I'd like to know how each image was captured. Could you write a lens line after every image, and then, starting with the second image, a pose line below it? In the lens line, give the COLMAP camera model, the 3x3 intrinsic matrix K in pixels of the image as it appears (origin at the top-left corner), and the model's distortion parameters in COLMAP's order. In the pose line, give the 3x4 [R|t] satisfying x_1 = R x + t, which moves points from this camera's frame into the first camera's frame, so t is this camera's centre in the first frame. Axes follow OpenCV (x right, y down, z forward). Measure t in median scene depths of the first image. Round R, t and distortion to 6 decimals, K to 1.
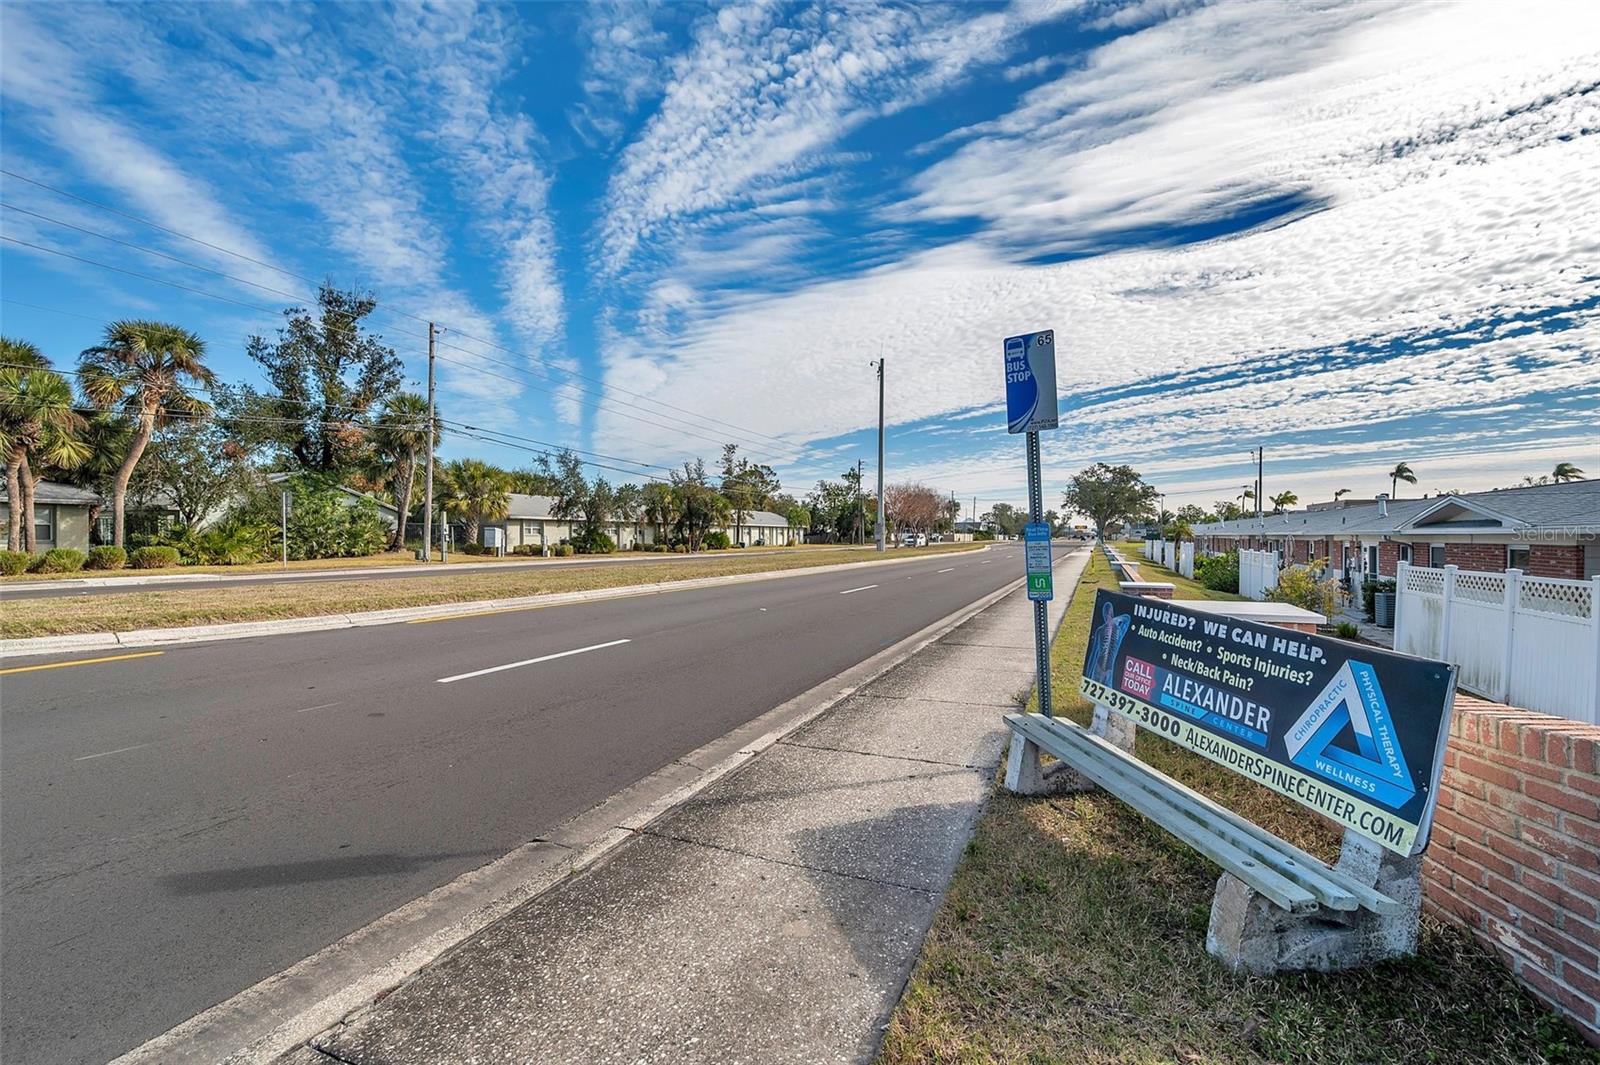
lens RADIAL K [[694.7, 0, 805.3], [0, 694.7, 534.0], [0, 0, 1]] dist [0.000225, 0.000009]
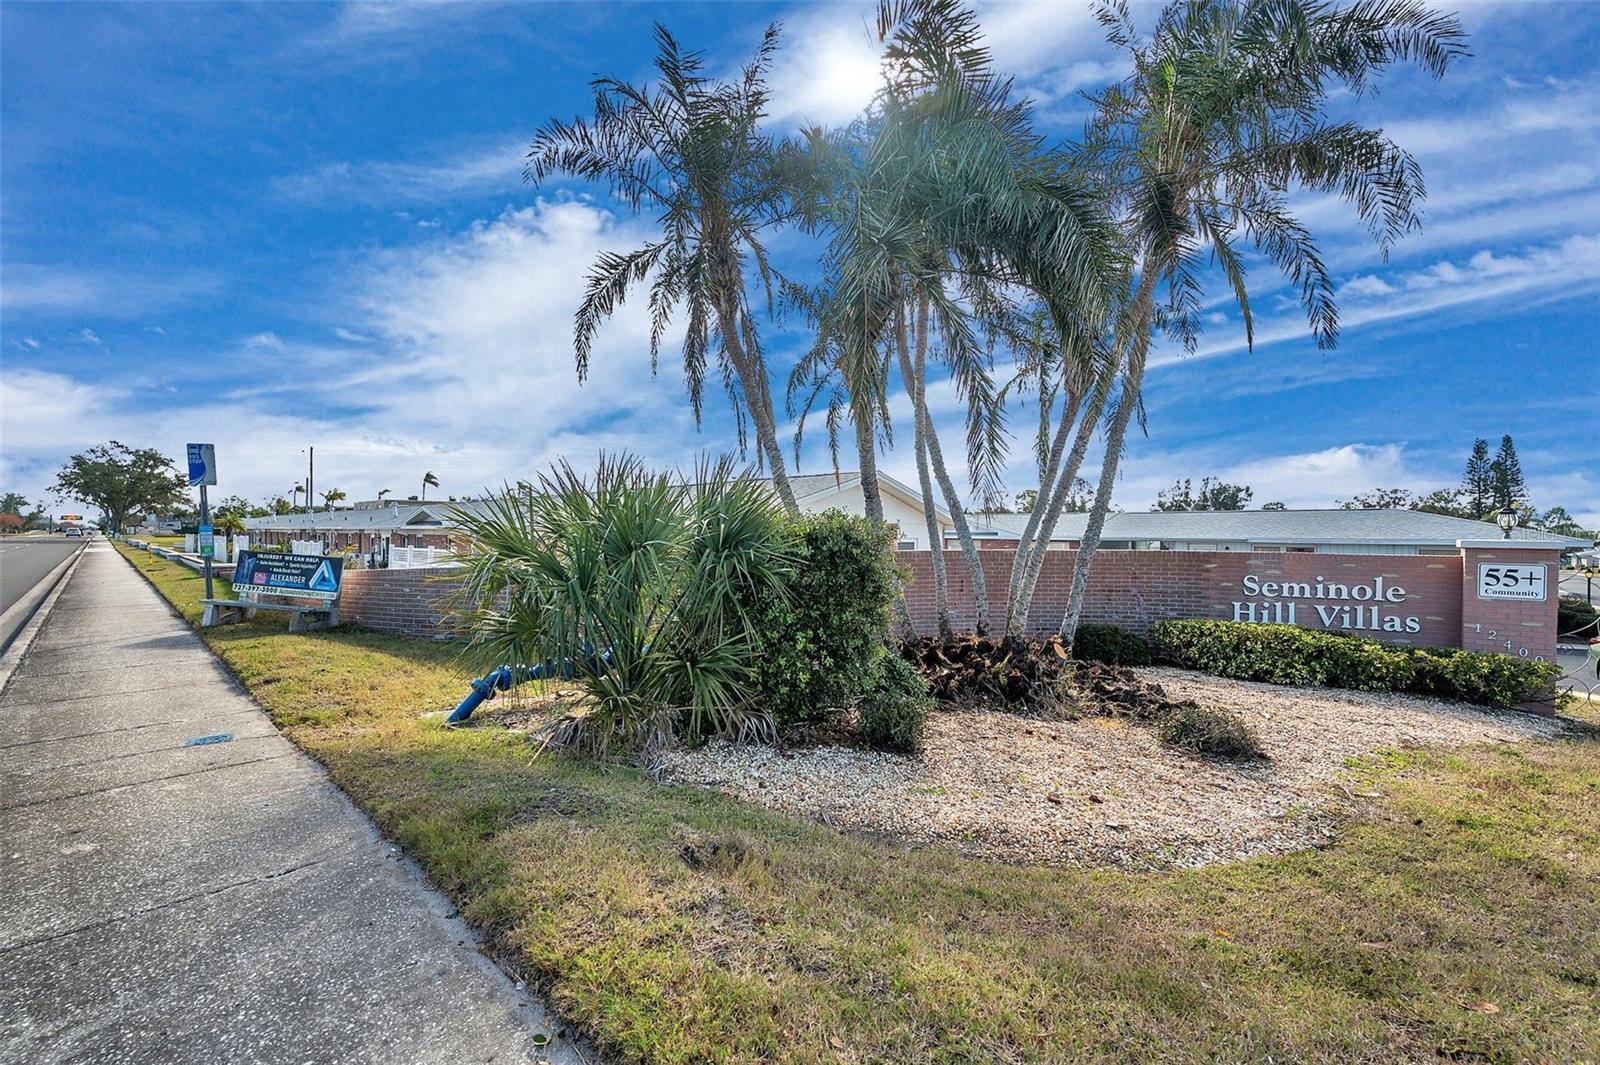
lens RADIAL K [[694.7, 0, 805.3], [0, 694.7, 534.0], [0, 0, 1]] dist [0.000225, 0.000009]
pose [[0.365213, -0.002640, 0.930920, -0.087983], [-0.005772, 0.999970, 0.005101, -0.000607], [-0.930906, -0.007236, 0.365187, -0.138166]]
